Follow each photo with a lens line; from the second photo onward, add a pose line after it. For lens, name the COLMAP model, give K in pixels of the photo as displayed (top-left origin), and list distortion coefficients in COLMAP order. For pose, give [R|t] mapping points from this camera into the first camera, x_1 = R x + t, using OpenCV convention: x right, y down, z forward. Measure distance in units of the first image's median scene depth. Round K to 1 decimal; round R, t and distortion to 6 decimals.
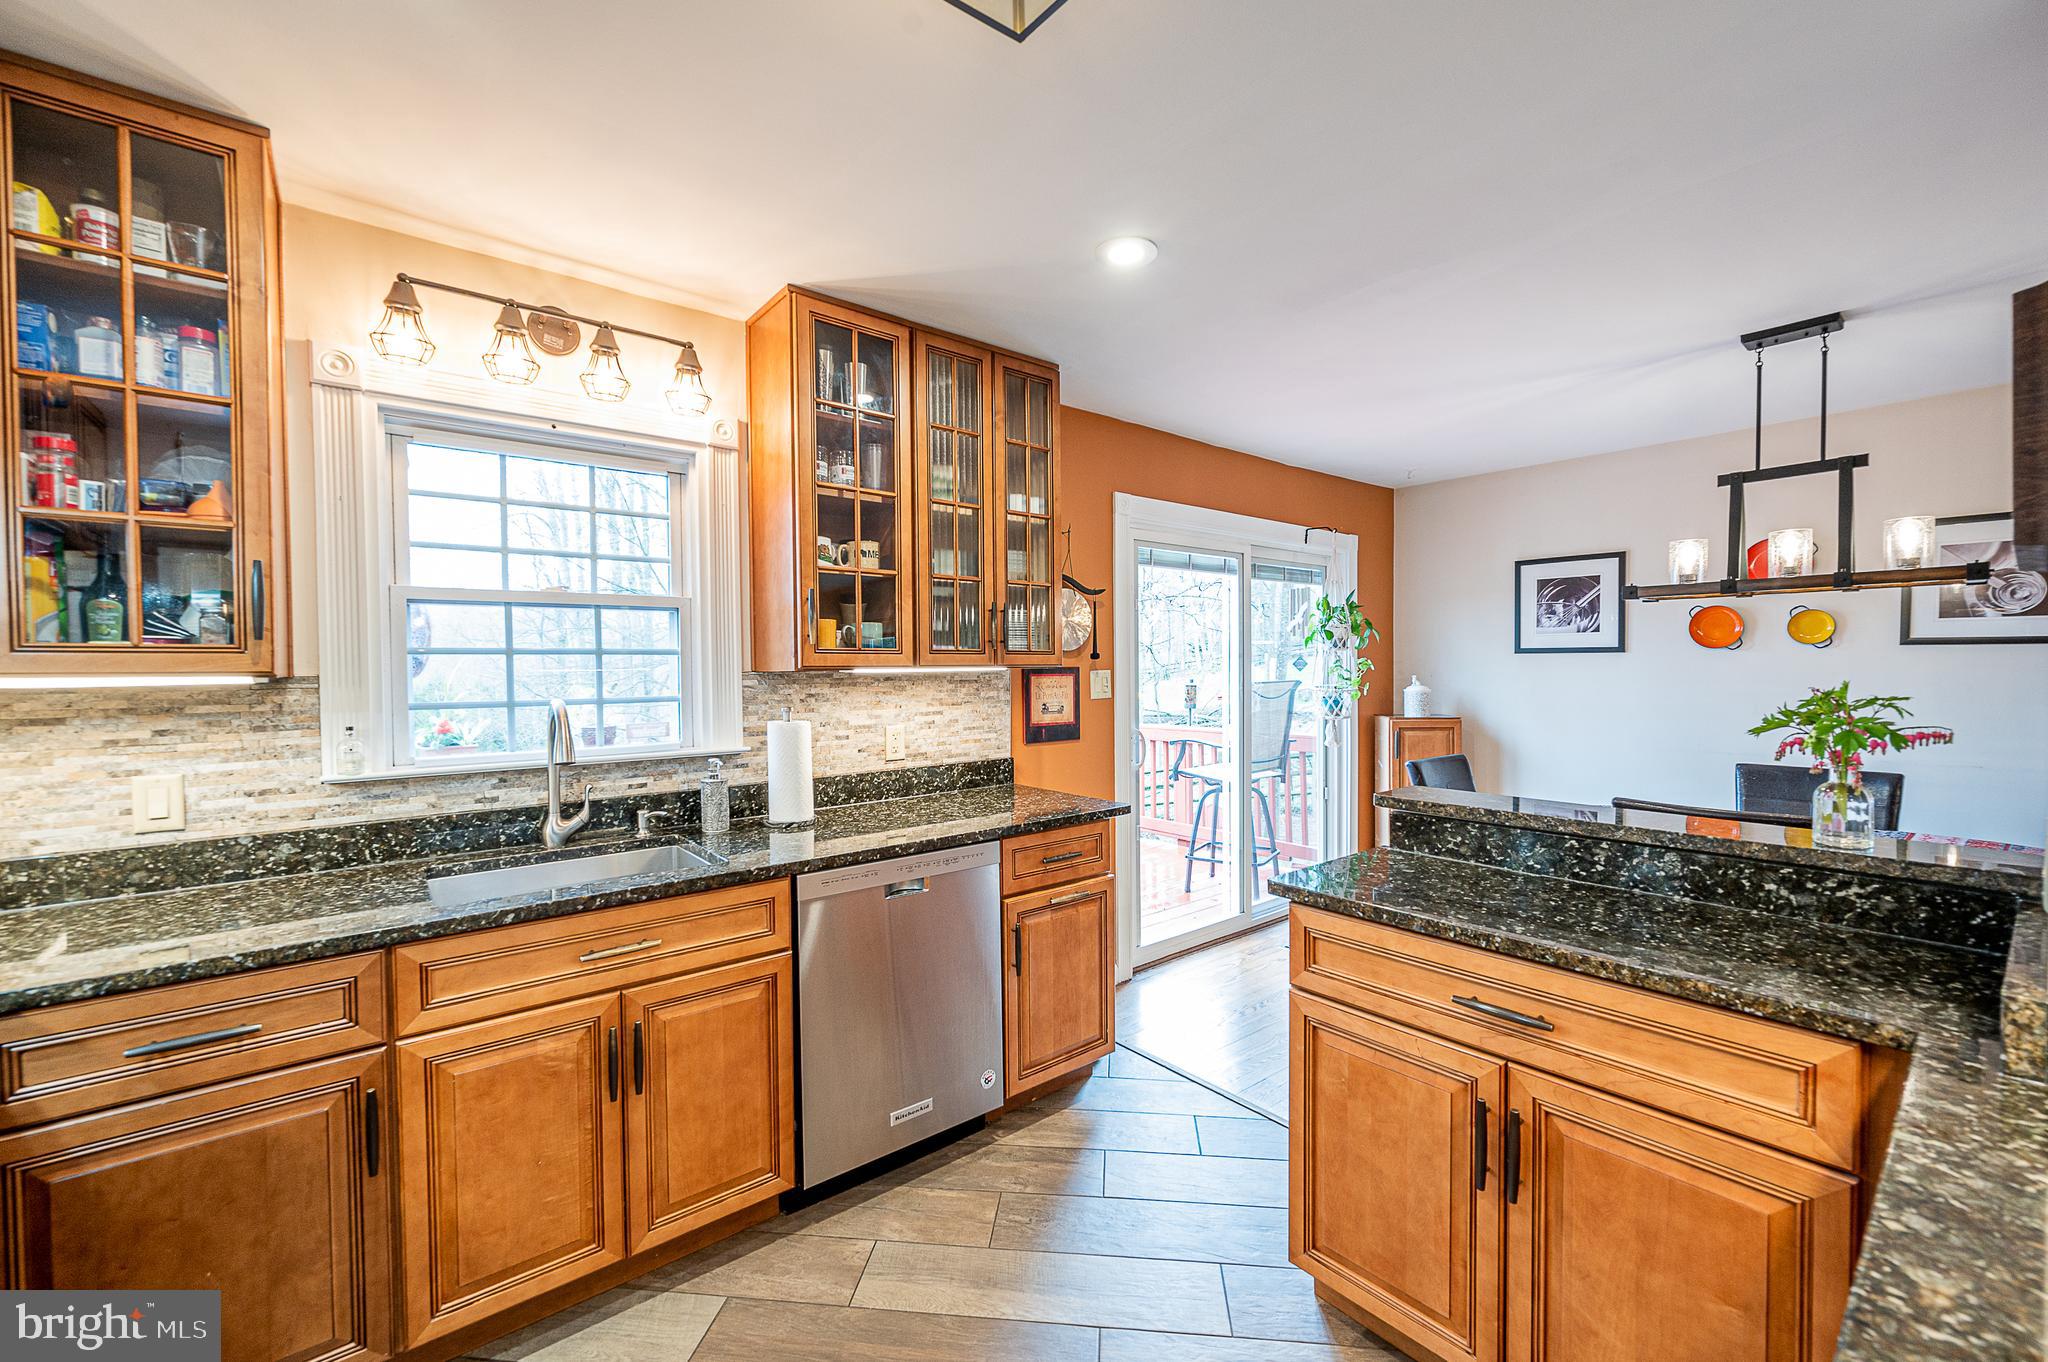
lens RADIAL K [[805.3, 0, 1006.0], [0, 805.3, 682.3], [0, 0, 1]] dist [-0.004505, 0.000082]
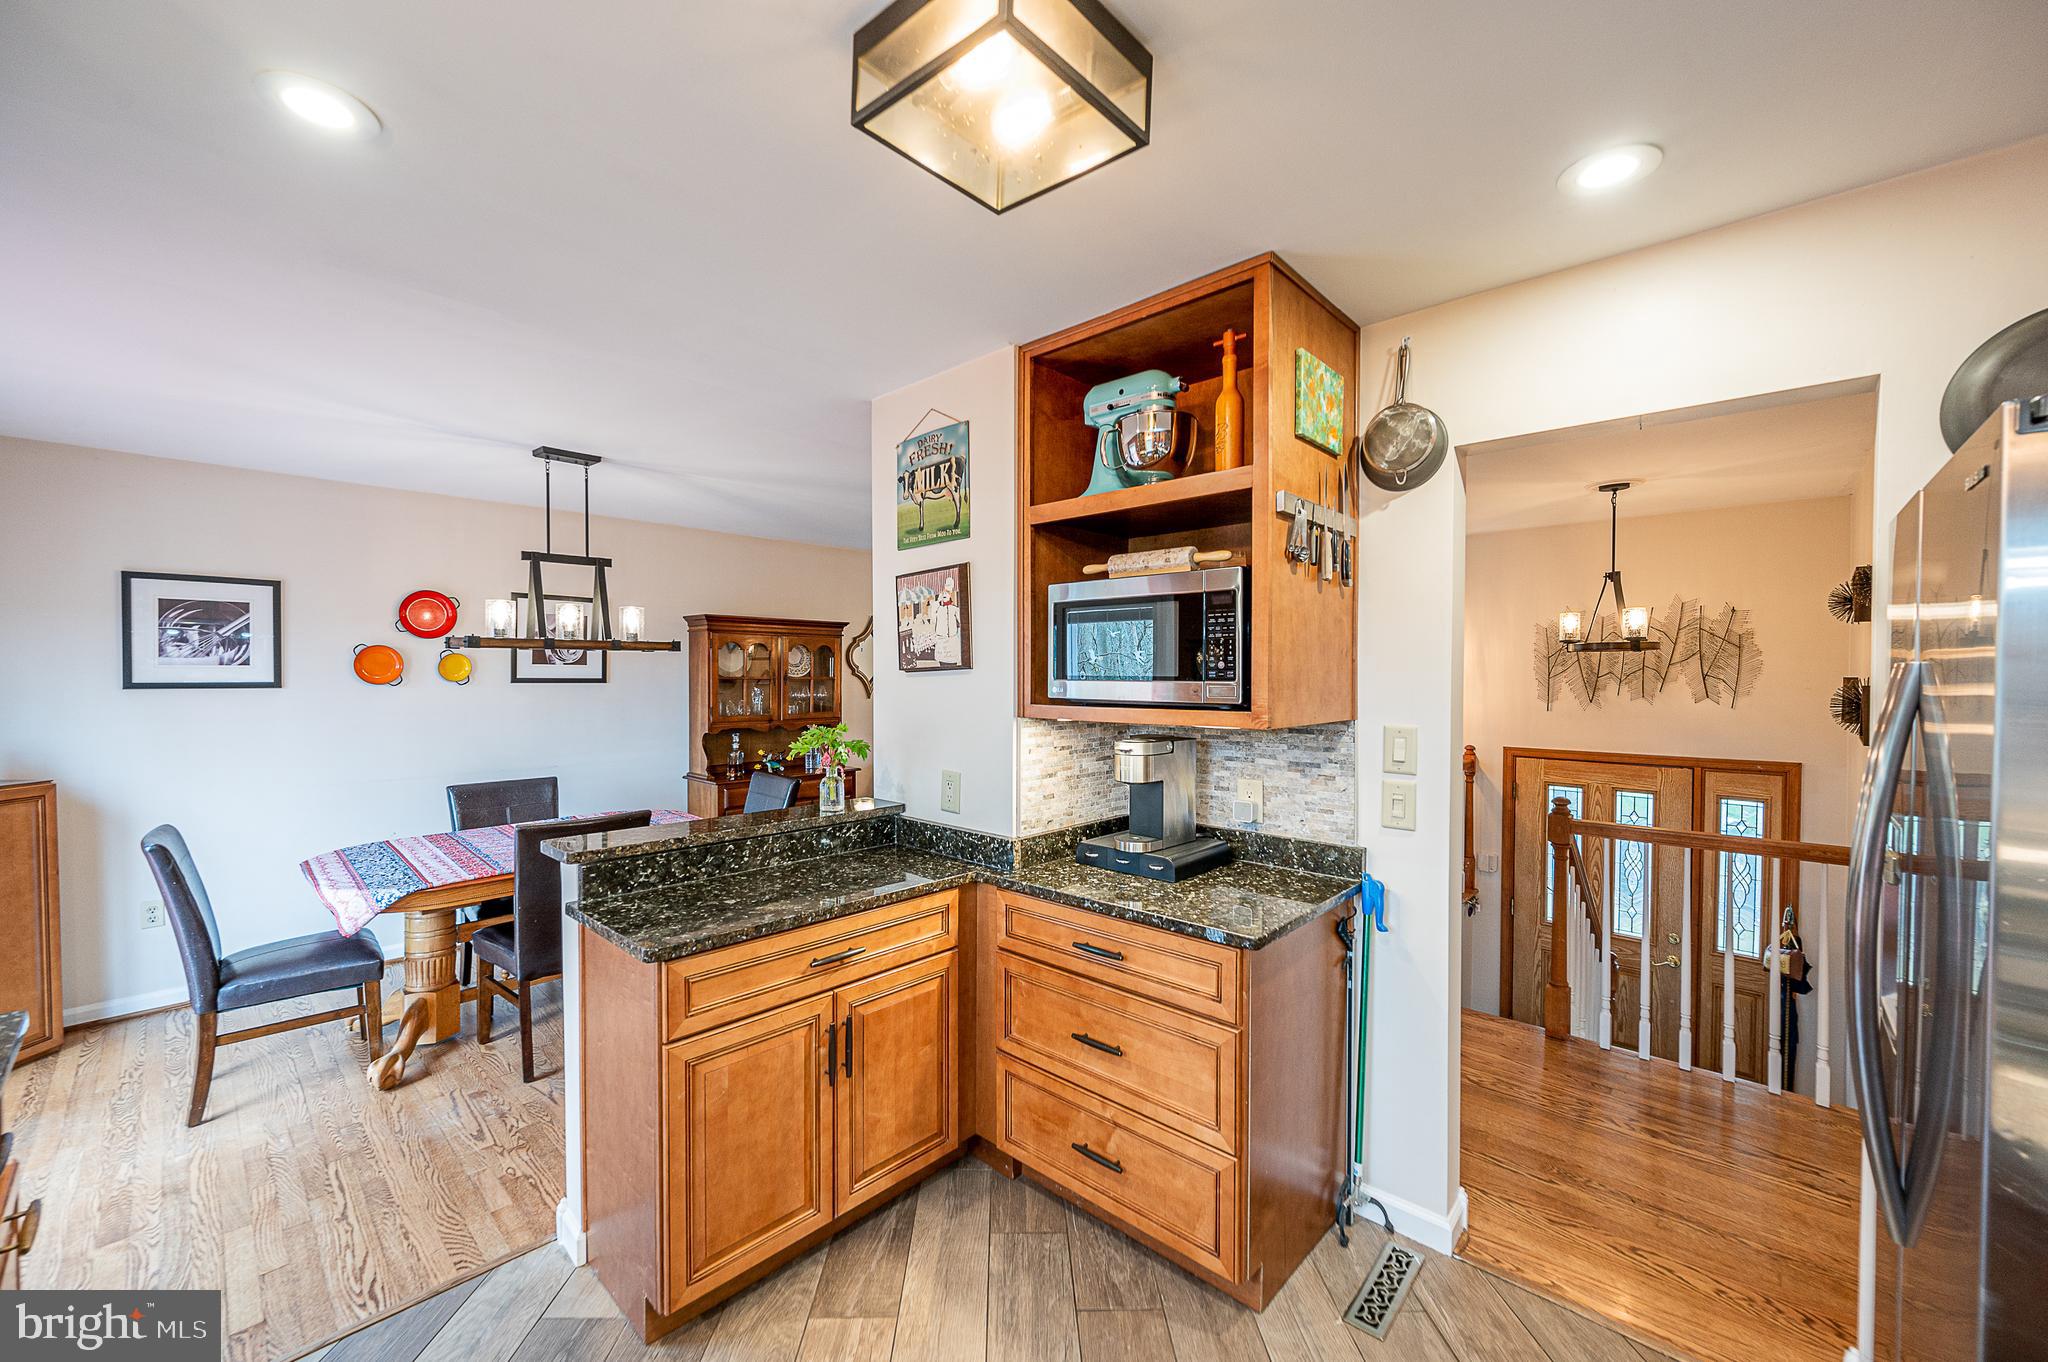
lens RADIAL K [[805.3, 0, 1020.2], [0, 805.3, 687.8], [0, 0, 1]] dist [-0.004505, 0.000082]
pose [[-0.134871, -0.010620, 0.990806, -0.363704], [0.021980, 0.999664, 0.013707, -0.040484], [-0.990619, 0.023627, -0.134592, 0.345960]]
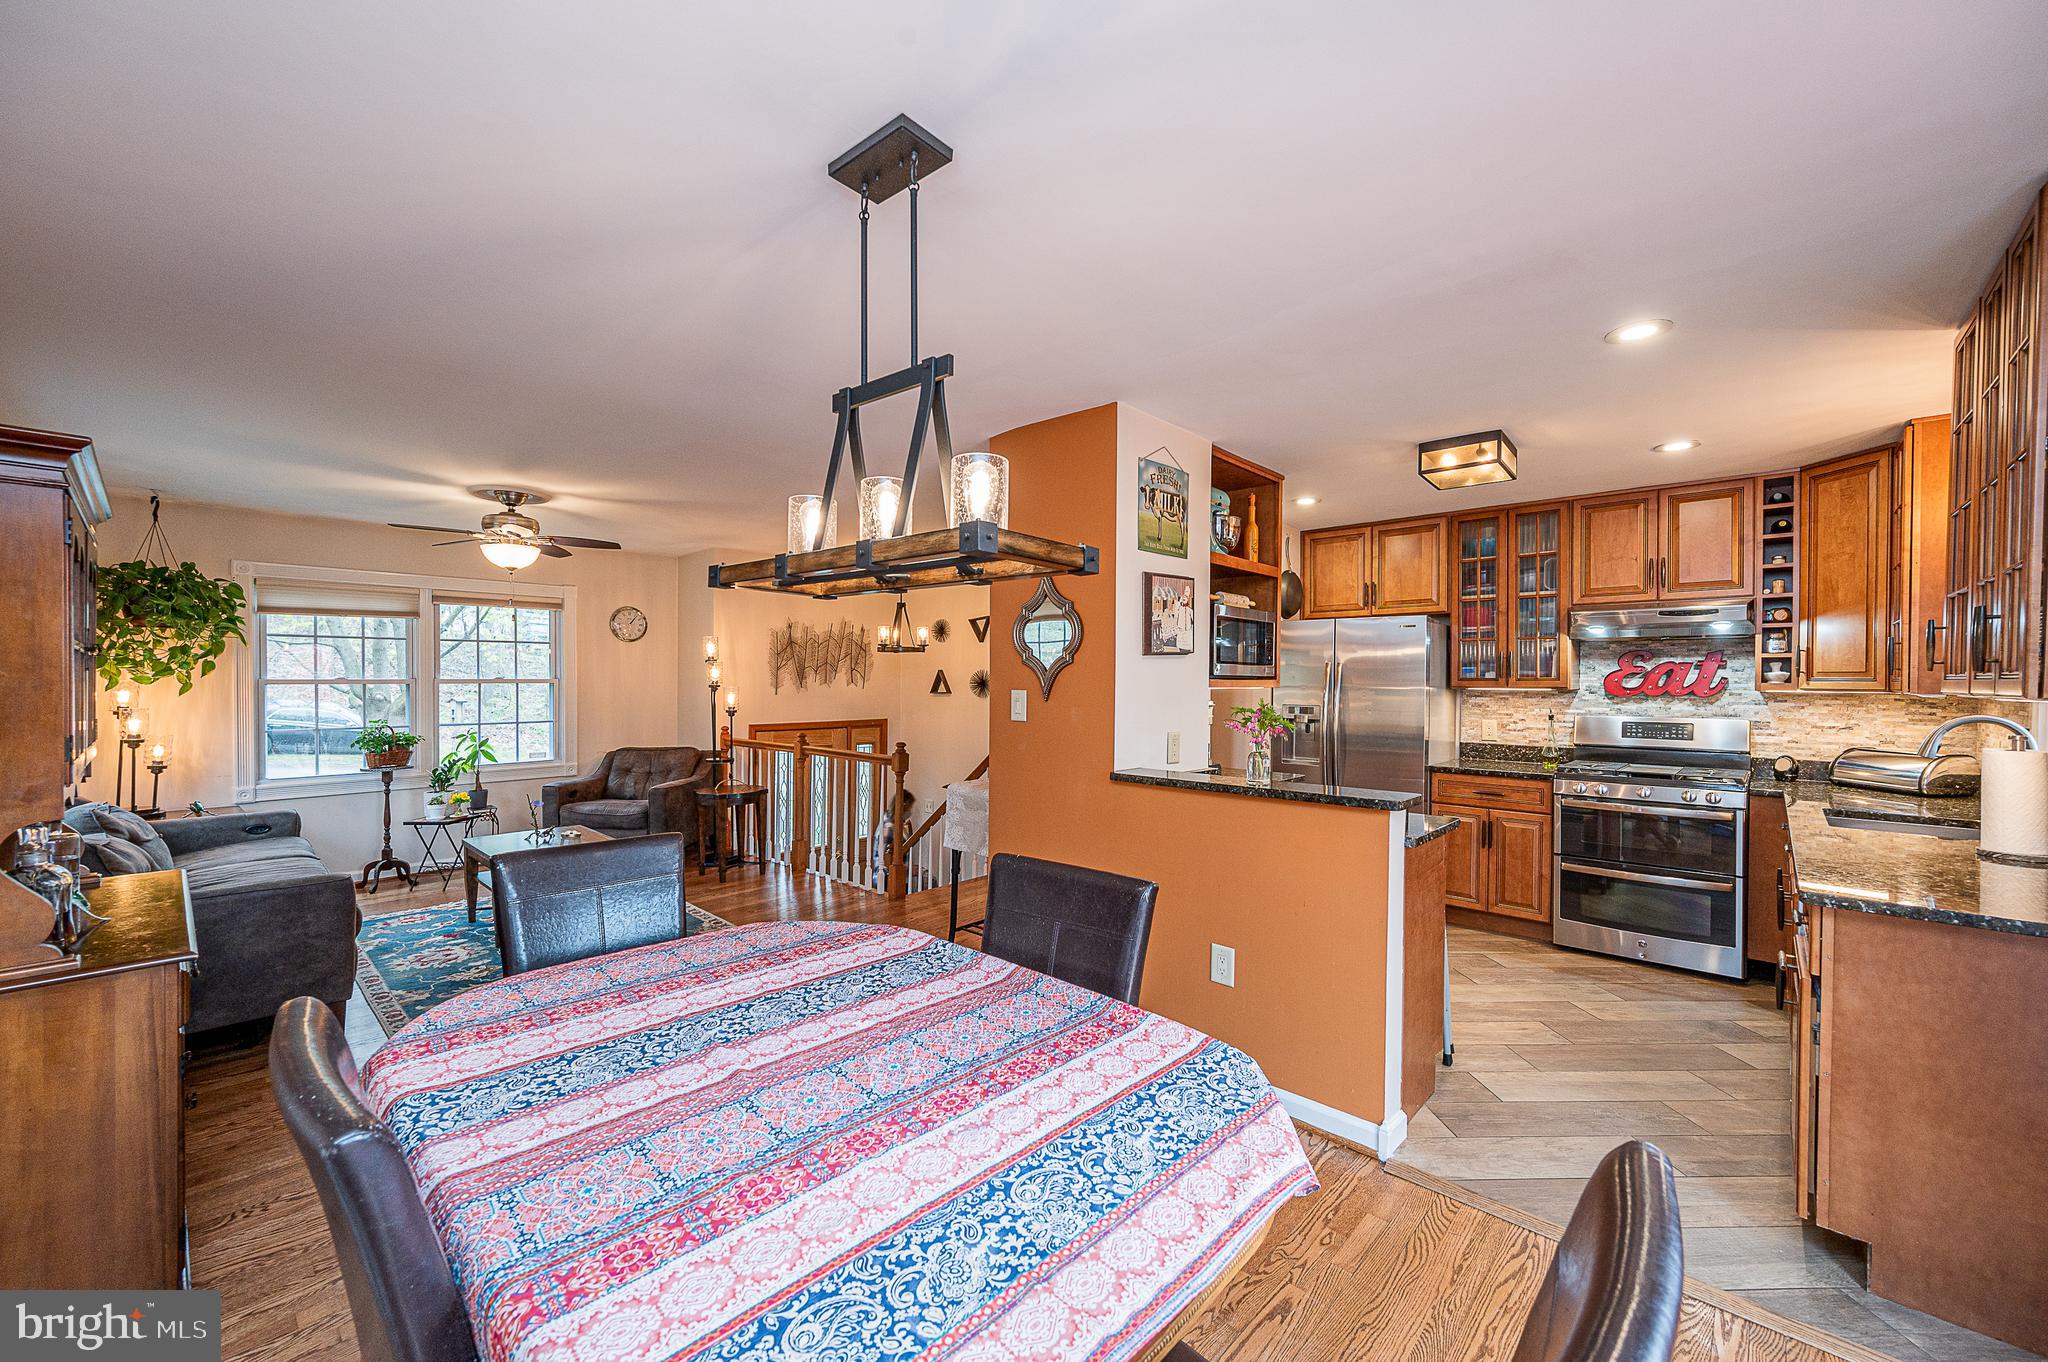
lens RADIAL K [[805.3, 0, 1020.2], [0, 805.3, 687.5], [0, 0, 1]] dist [-0.004505, 0.000082]
pose [[-0.989963, 0.001861, -0.141313, 0.778057], [-0.002912, 0.999433, 0.033557, -0.040359], [0.141295, 0.033632, -0.989396, 1.313050]]
